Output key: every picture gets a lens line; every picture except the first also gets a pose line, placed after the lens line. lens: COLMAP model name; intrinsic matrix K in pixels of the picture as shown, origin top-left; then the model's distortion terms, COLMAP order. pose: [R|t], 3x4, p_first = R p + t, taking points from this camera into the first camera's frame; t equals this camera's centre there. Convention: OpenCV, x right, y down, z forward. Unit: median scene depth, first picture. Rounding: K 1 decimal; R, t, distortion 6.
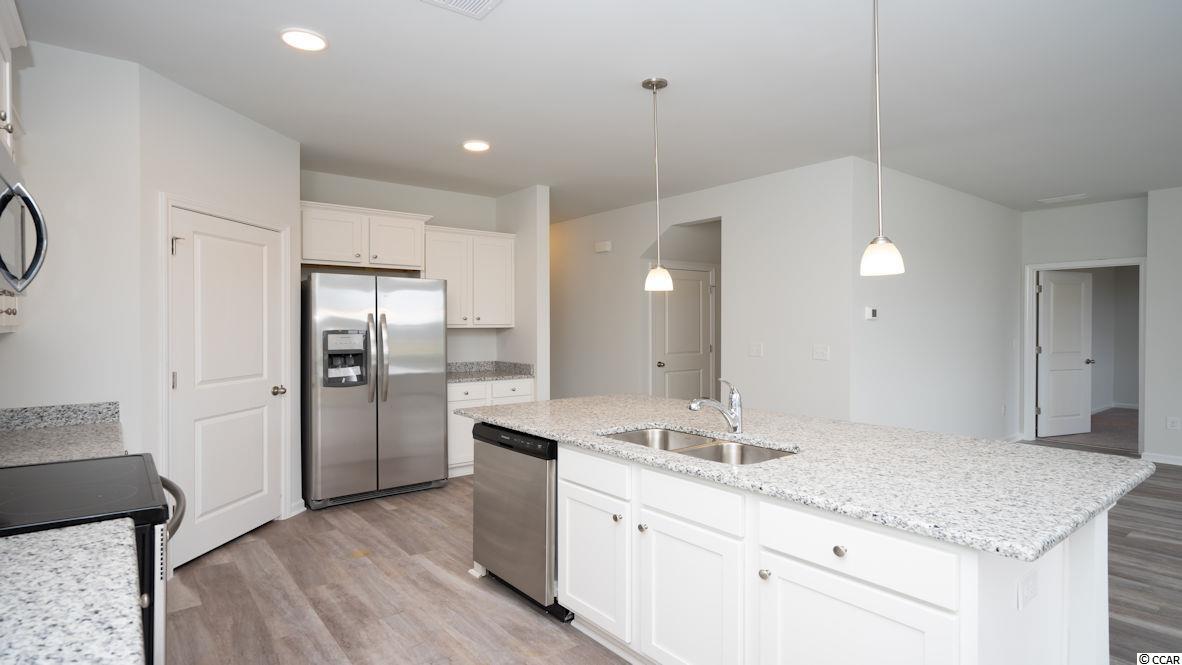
lens RADIAL K [[606.3, 0, 616.3], [0, 606.3, 326.0], [0, 0, 1]] dist [-0.000272, -0.000063]
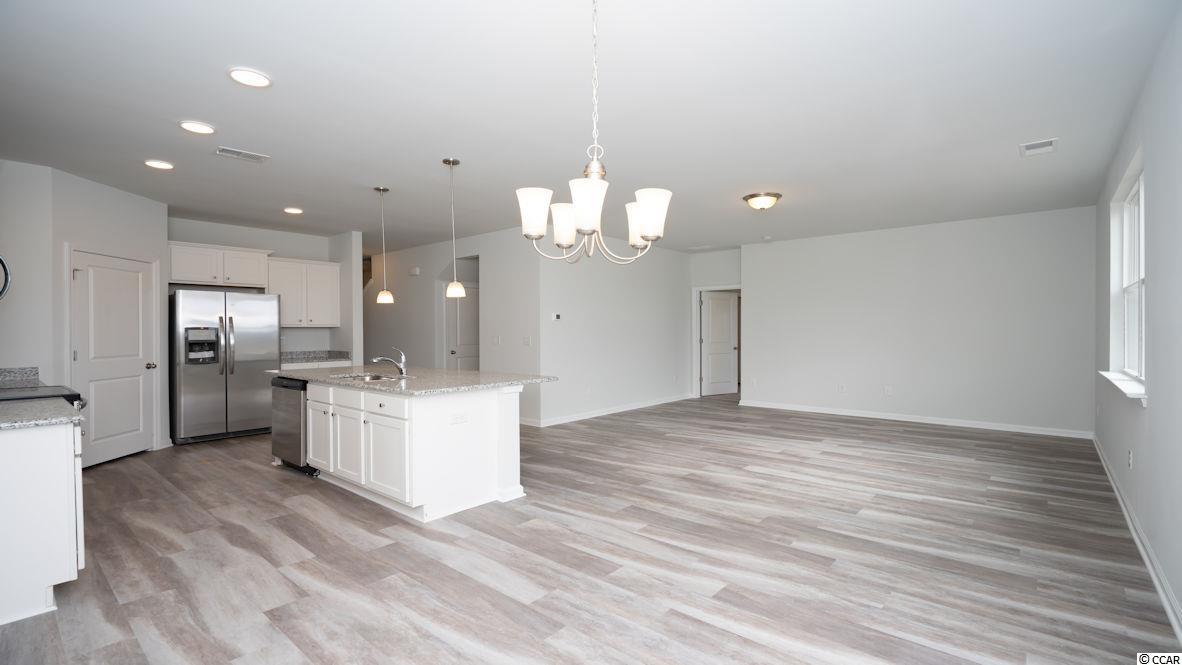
lens RADIAL K [[521.8, 0, 614.2], [0, 521.8, 330.3], [0, 0, 1]] dist [-0.010849, 0.000998]
pose [[0.981284, -0.003063, 0.192542, 0.318047], [0.003248, 0.999995, -0.000644, 0.018473], [-0.192539, 0.001258, 0.981289, -0.477160]]
